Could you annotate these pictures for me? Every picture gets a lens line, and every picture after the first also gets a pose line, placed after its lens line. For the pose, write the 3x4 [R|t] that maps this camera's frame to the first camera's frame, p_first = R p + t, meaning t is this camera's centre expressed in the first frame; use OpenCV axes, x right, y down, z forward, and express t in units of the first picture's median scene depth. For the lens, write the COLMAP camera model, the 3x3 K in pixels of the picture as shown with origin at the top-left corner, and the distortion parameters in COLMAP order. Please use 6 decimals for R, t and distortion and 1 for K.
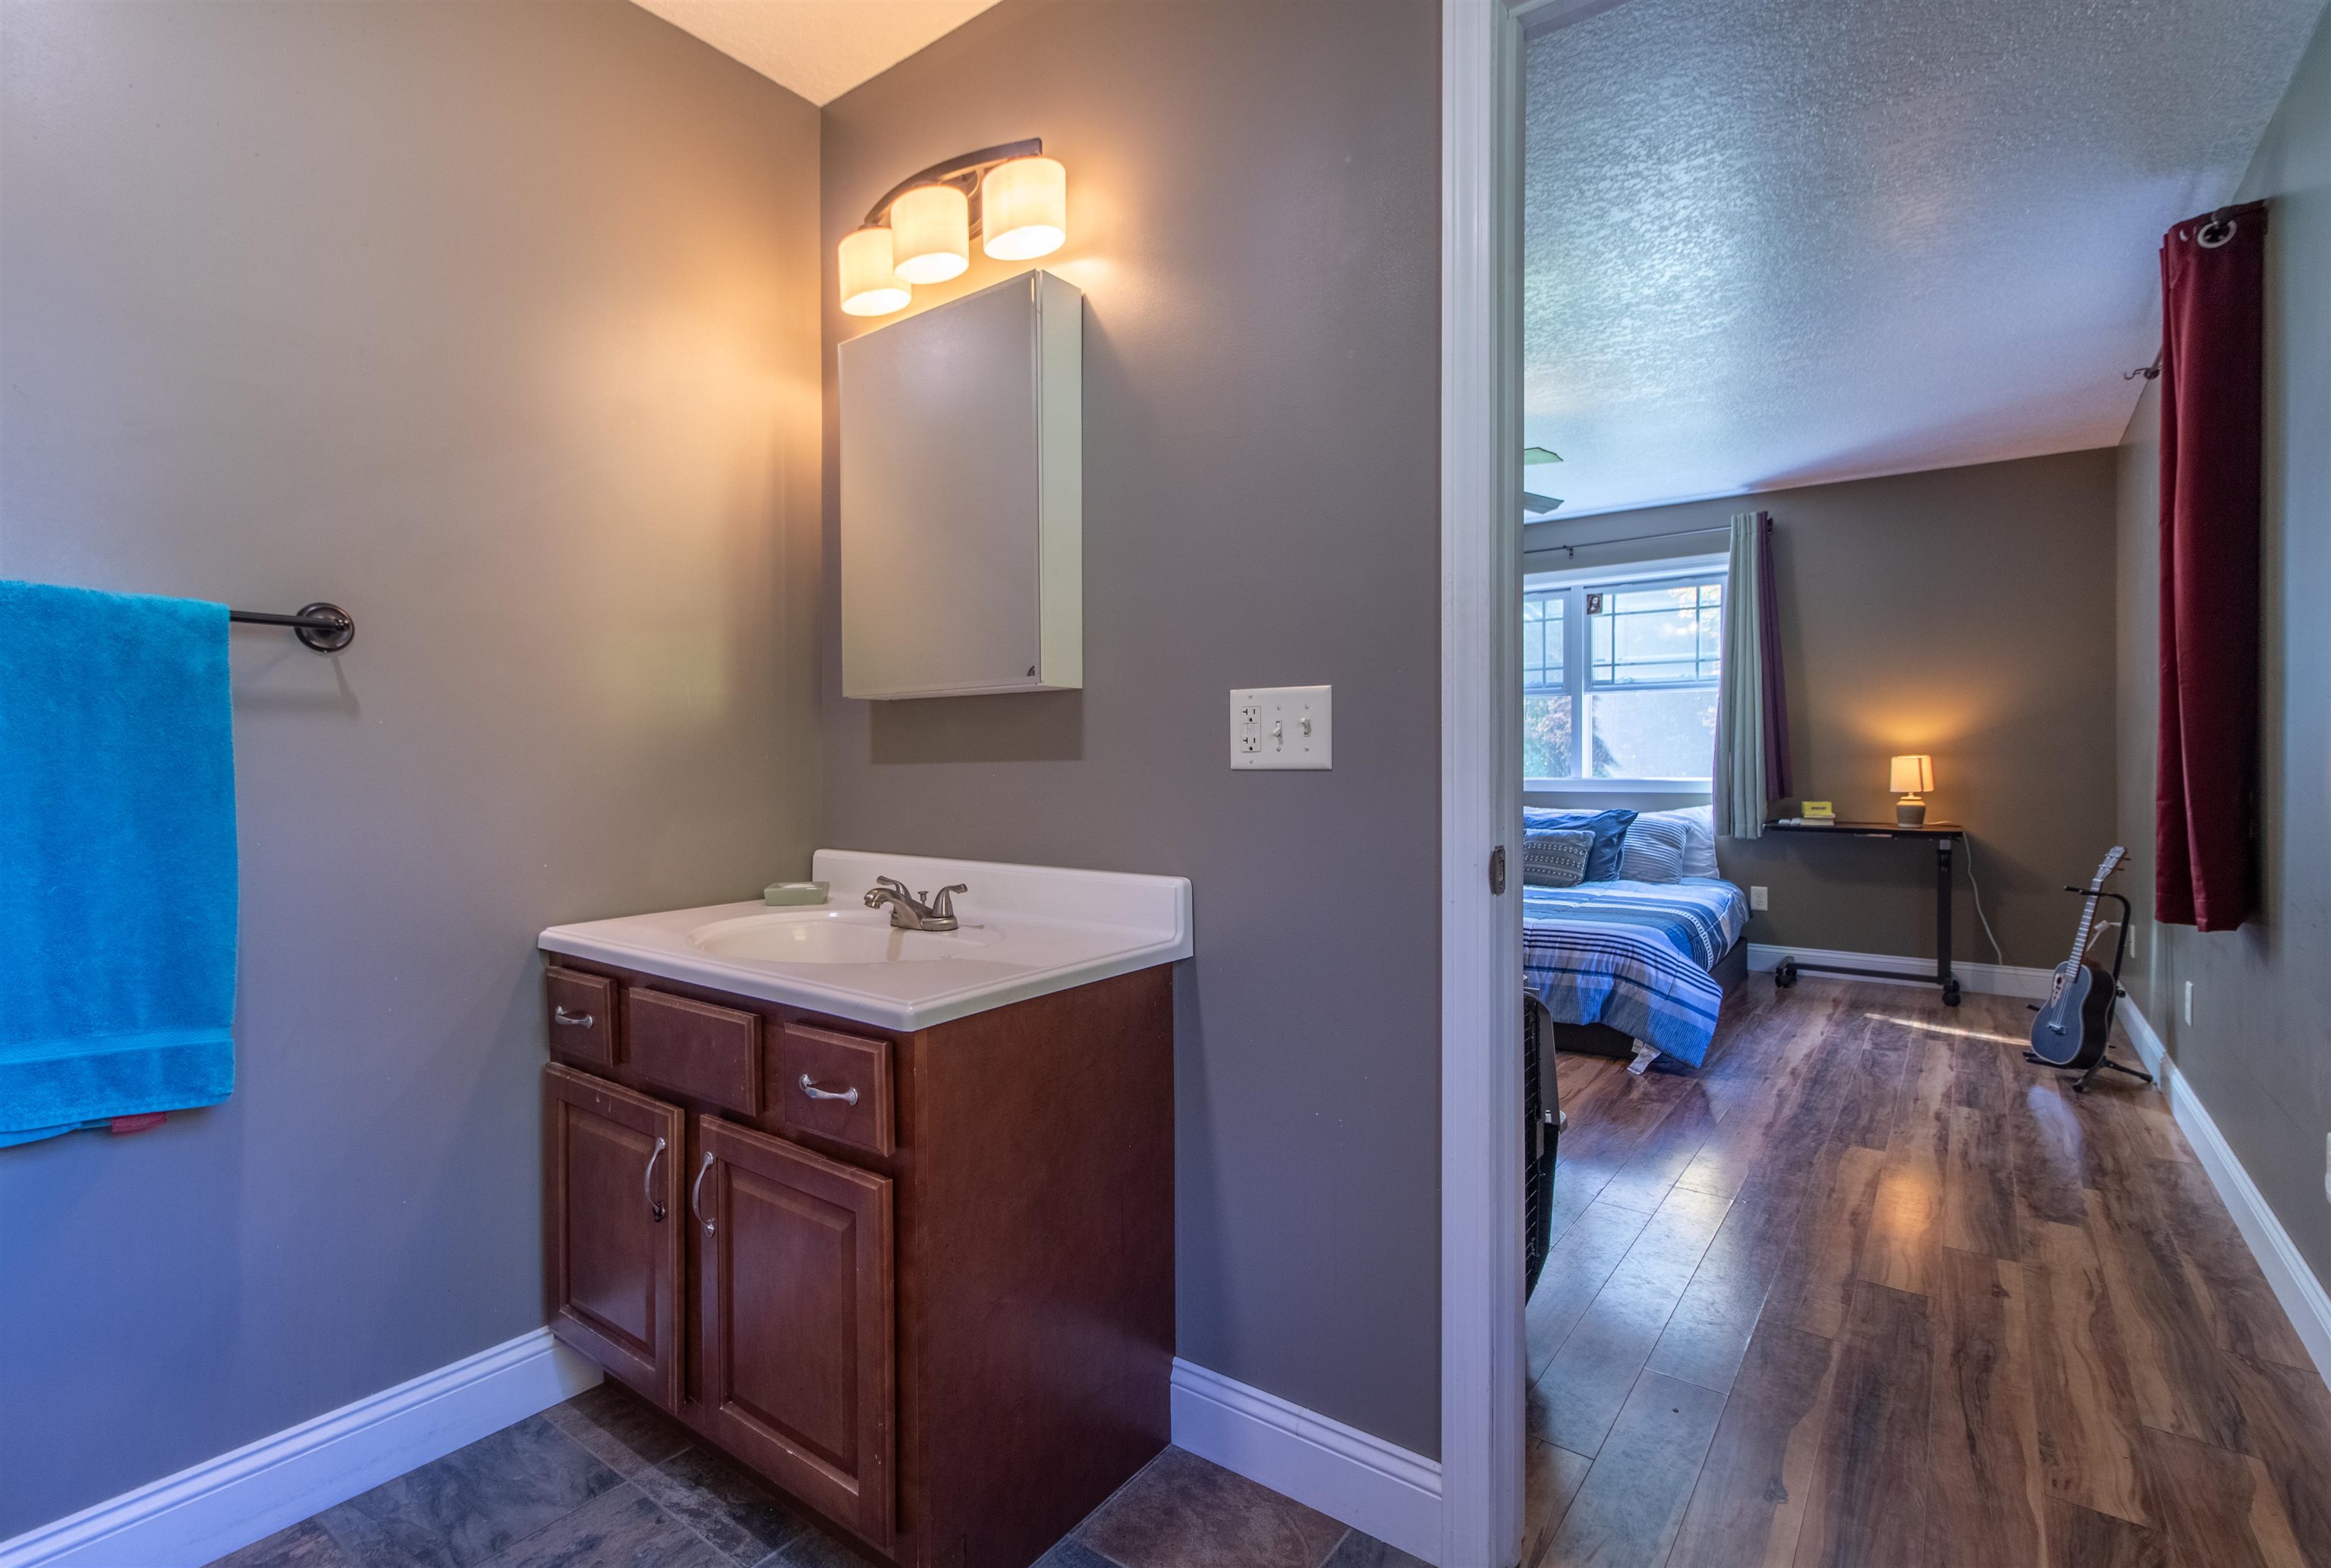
lens RADIAL K [[1096.8, 0, 1156.8], [0, 1096.8, 784.9], [0, 0, 1]] dist [-0.000619, -0.001321]
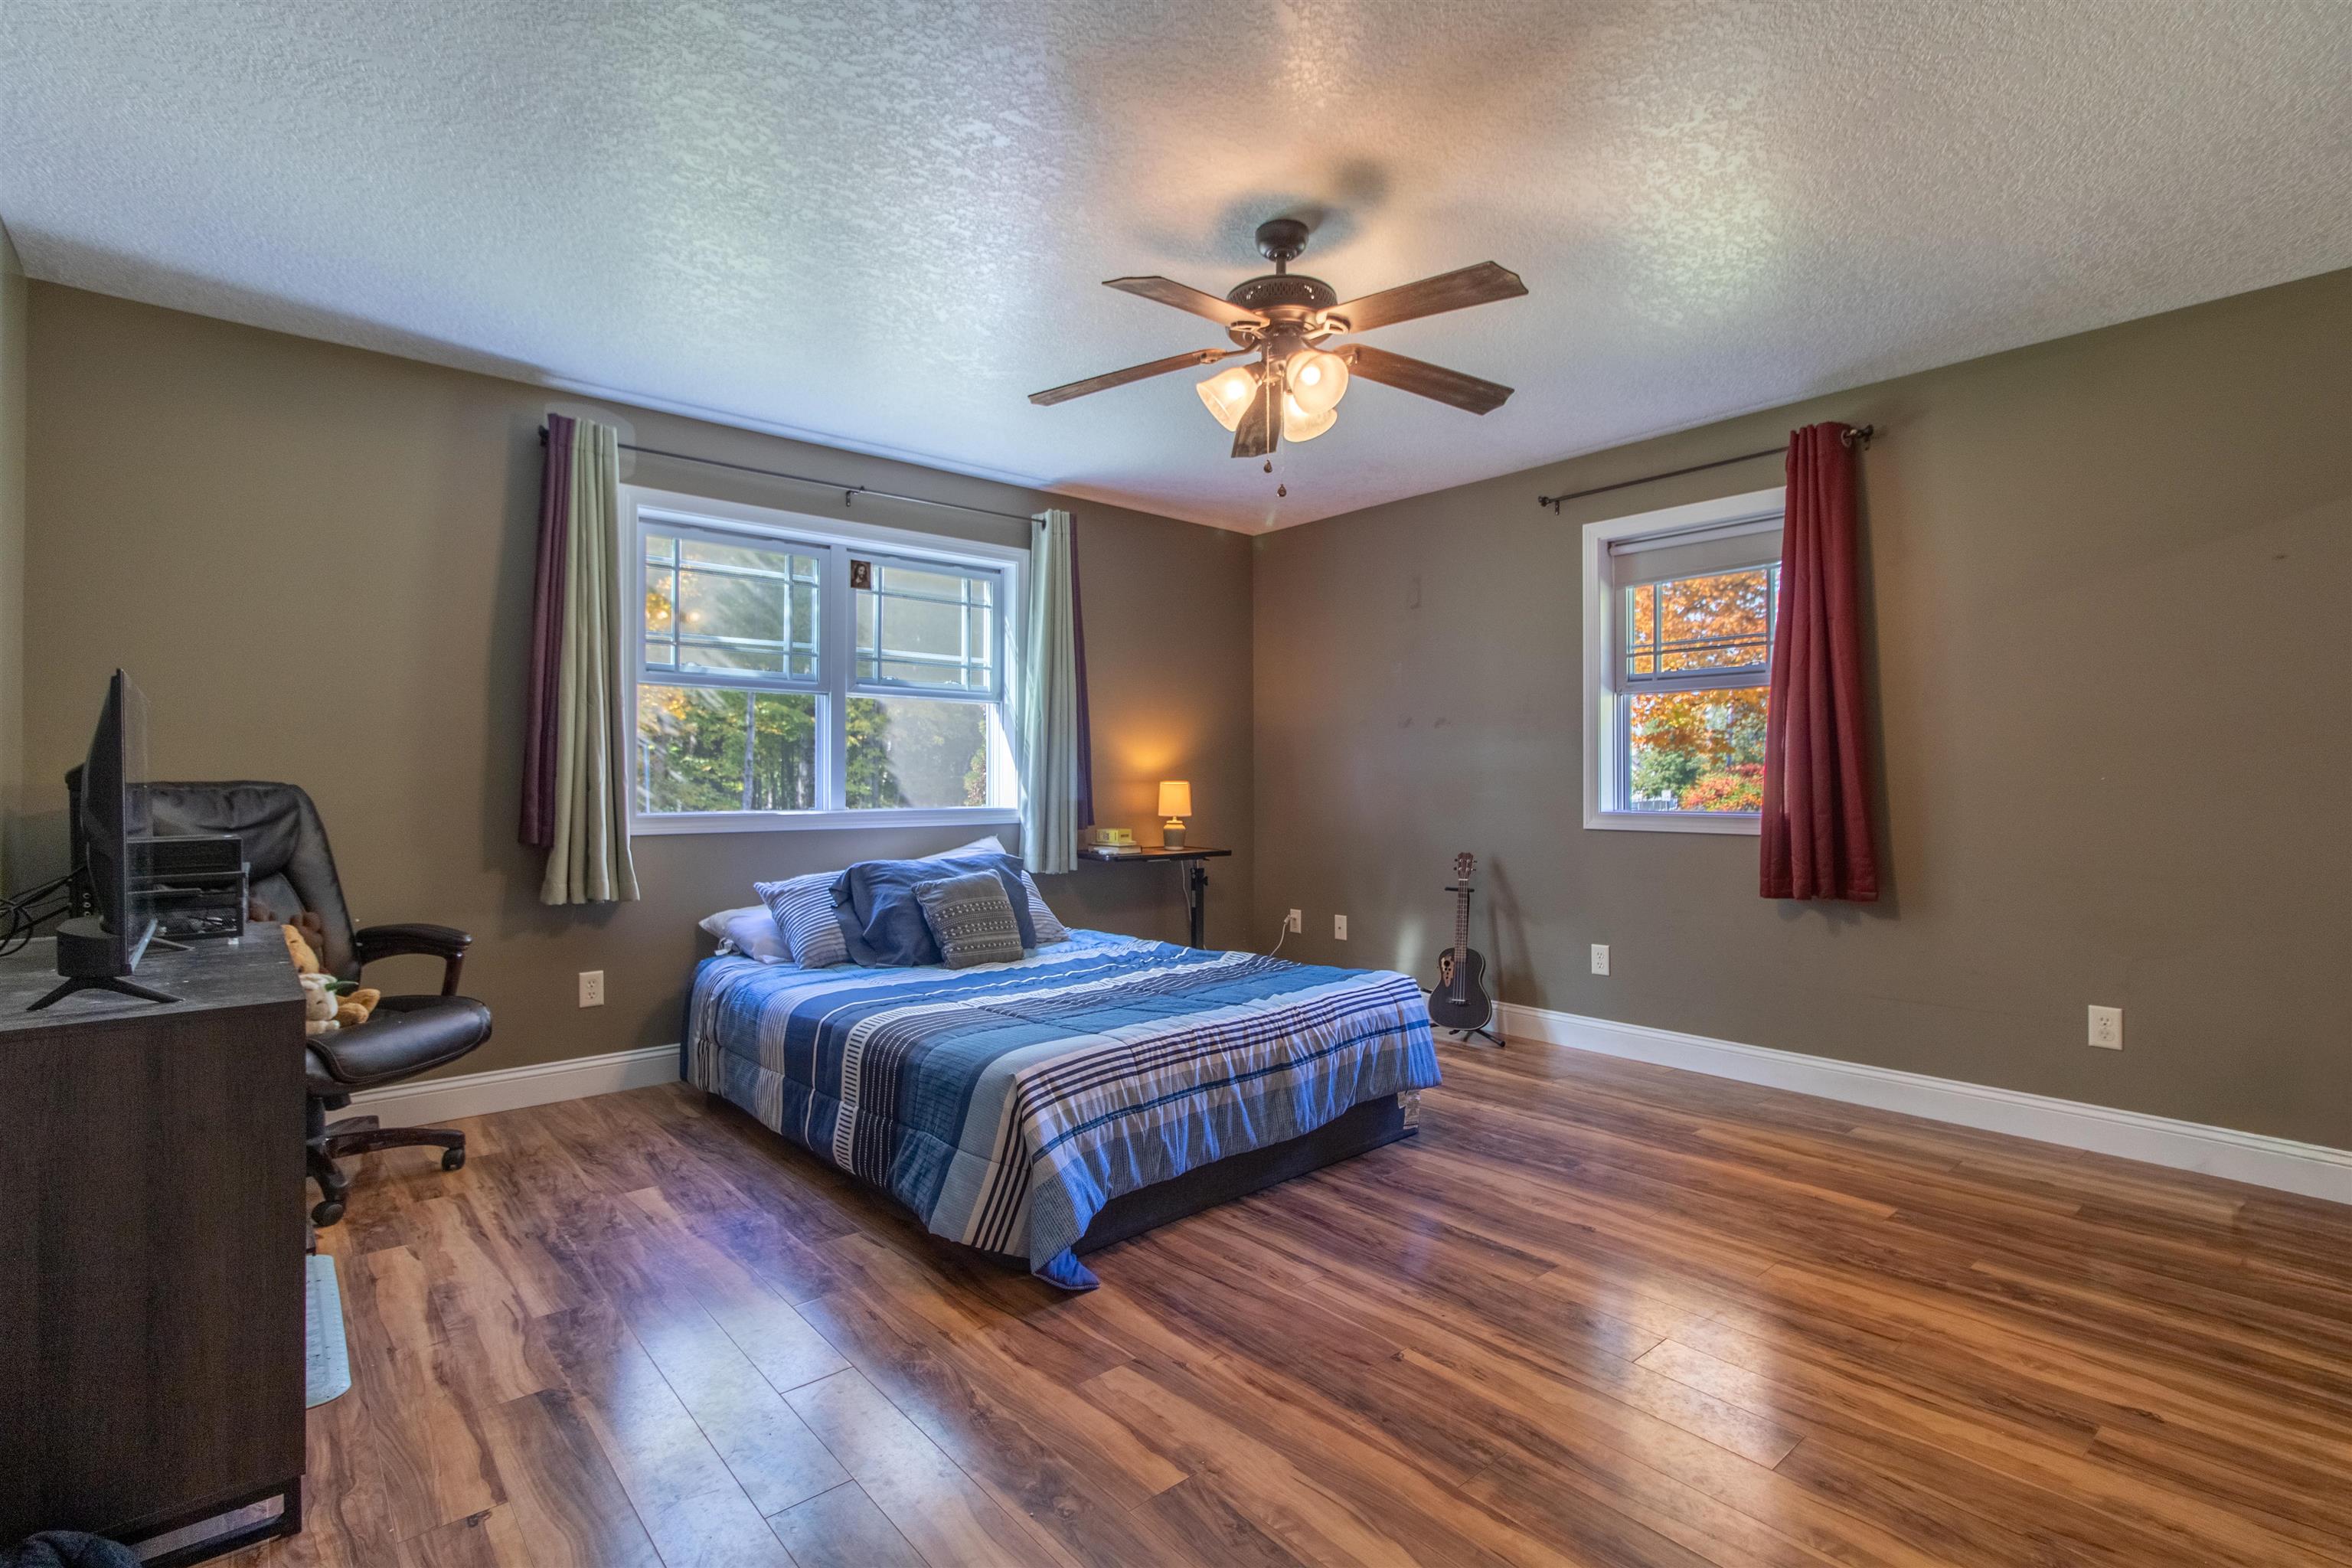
lens RADIAL K [[1089.0, 0, 1187.9], [0, 1089.0, 788.3], [0, 0, 1]] dist [-0.000370, 0.000559]
pose [[0.205430, 0.001390, 0.978671, -0.336566], [0.019029, 0.999804, -0.005414, -0.015089], [-0.978487, 0.019736, 0.205364, 0.772483]]
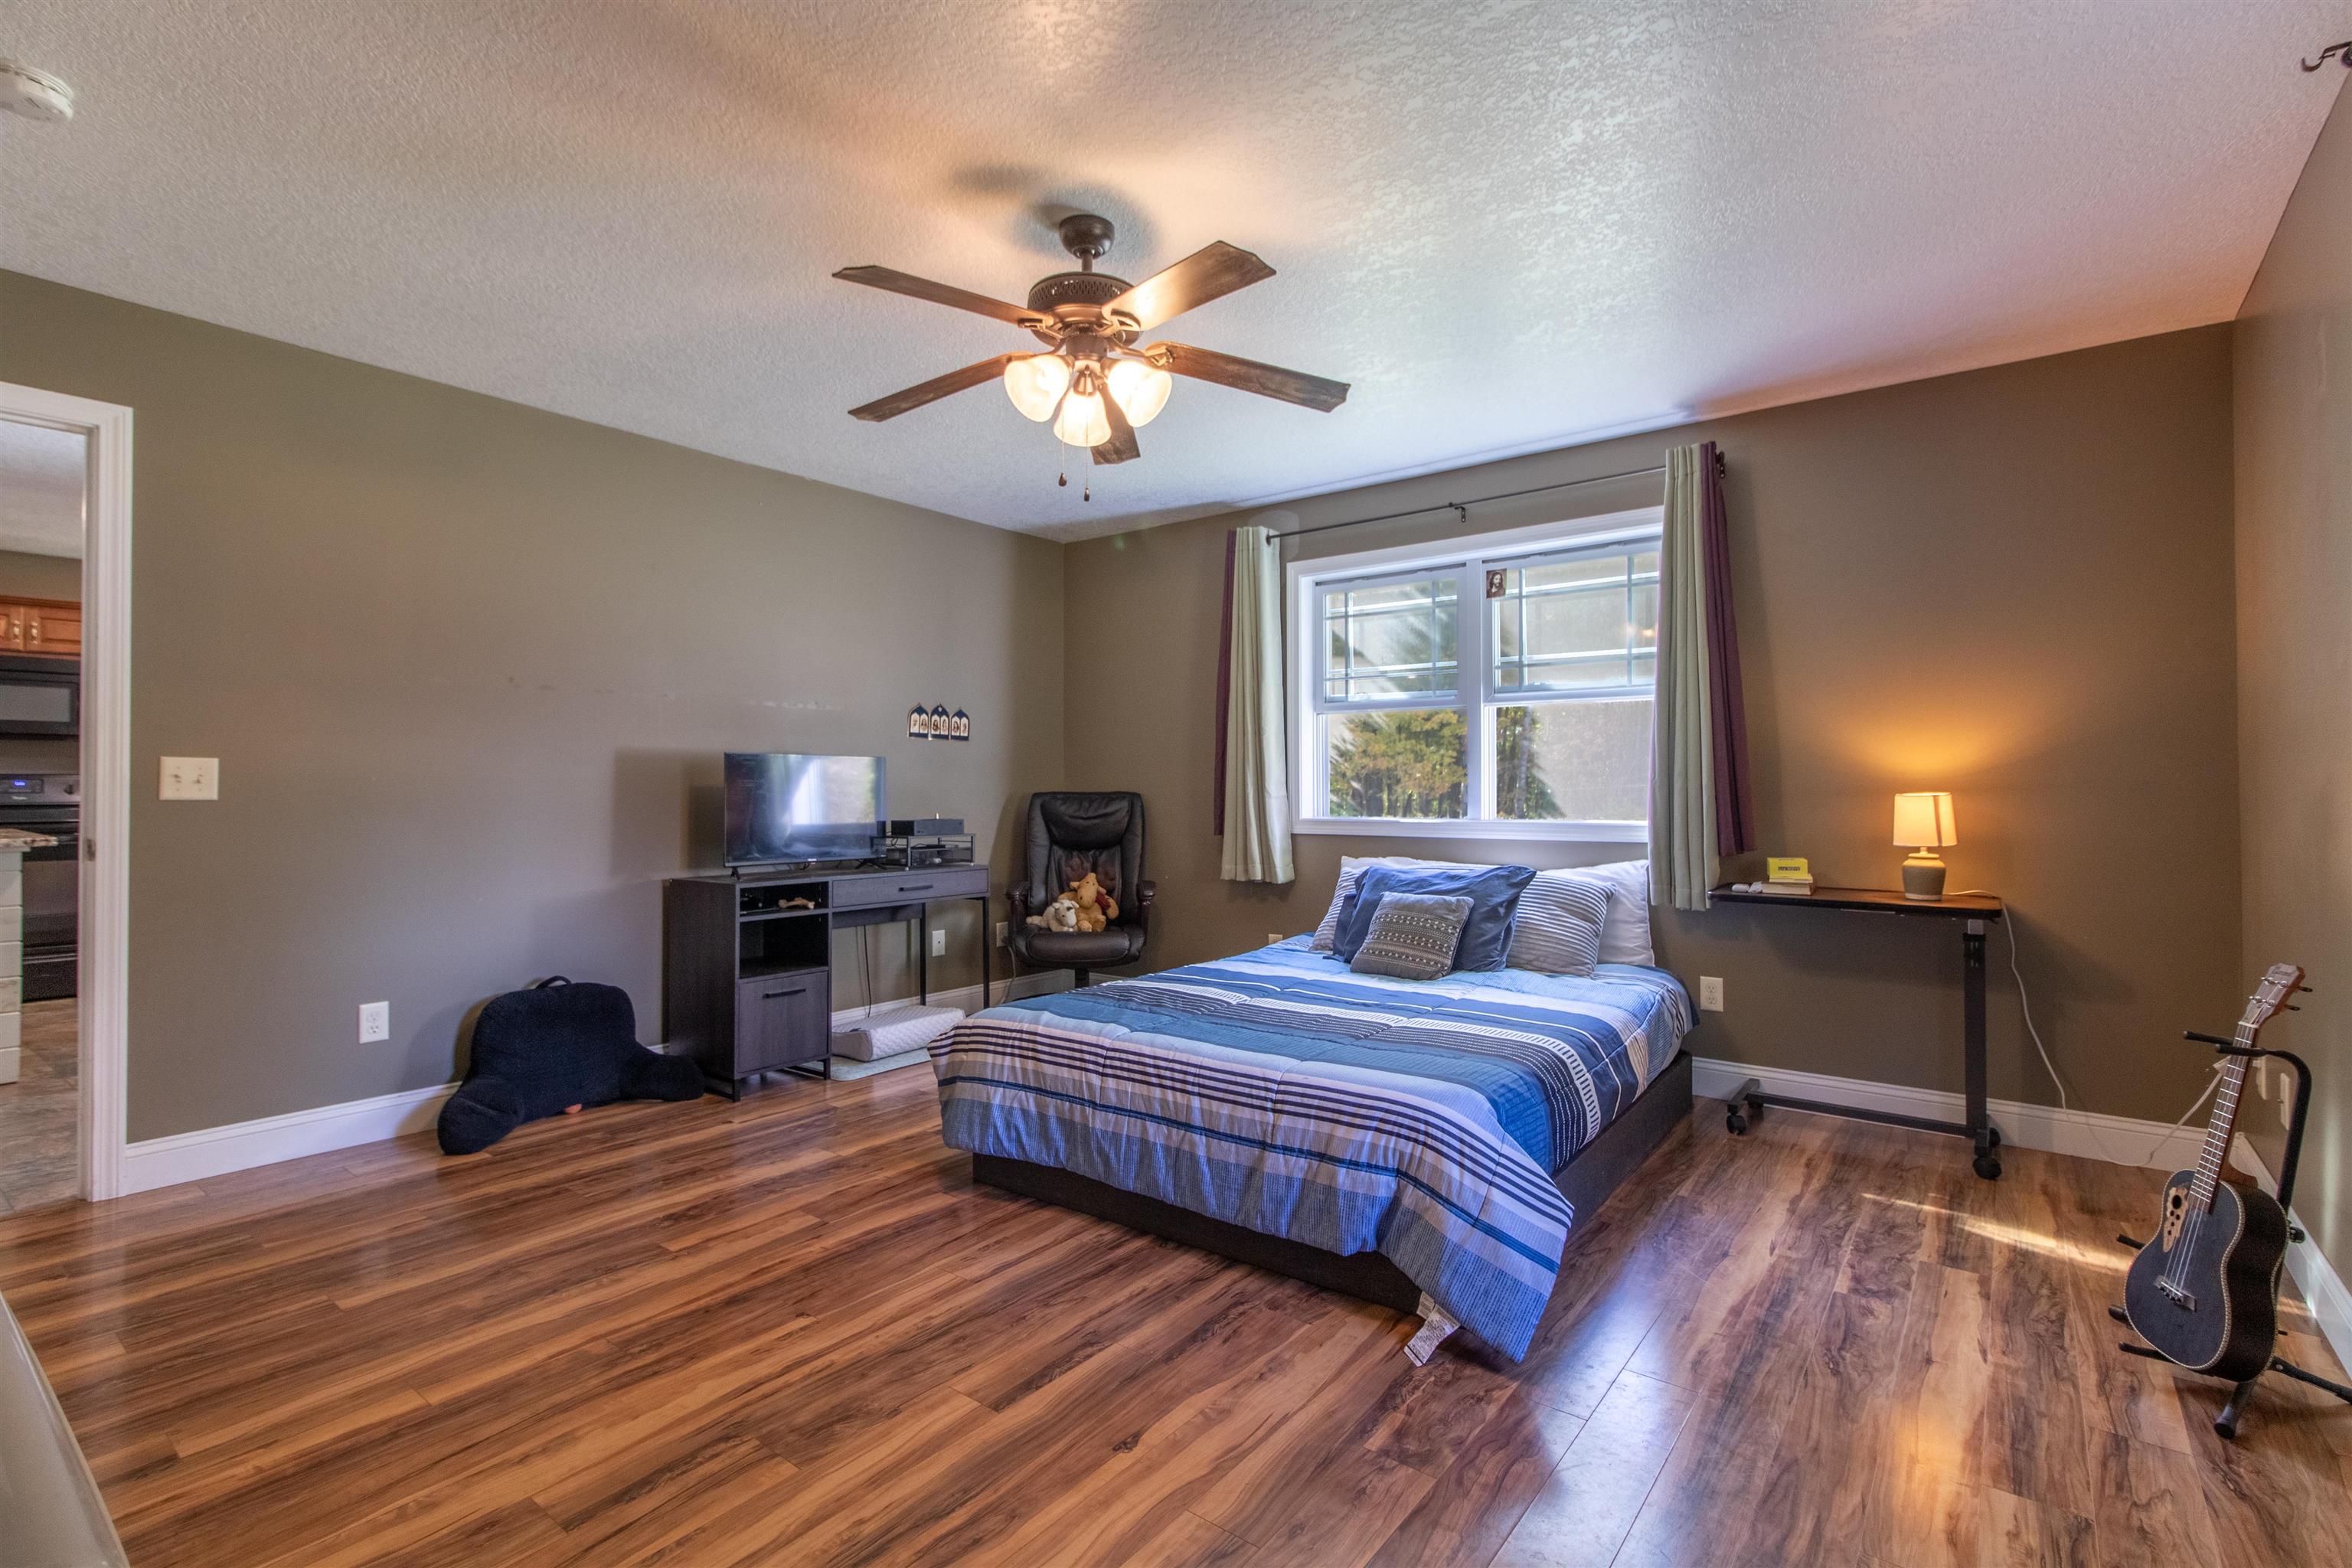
lens RADIAL K [[1089.0, 0, 1187.9], [0, 1089.0, 788.3], [0, 0, 1]] dist [-0.000370, 0.000559]
pose [[0.999929, 0.003118, -0.011498, 0.244277], [-0.003361, 0.999772, -0.021091, -0.013553], [0.011430, 0.021128, 0.999711, 0.326447]]
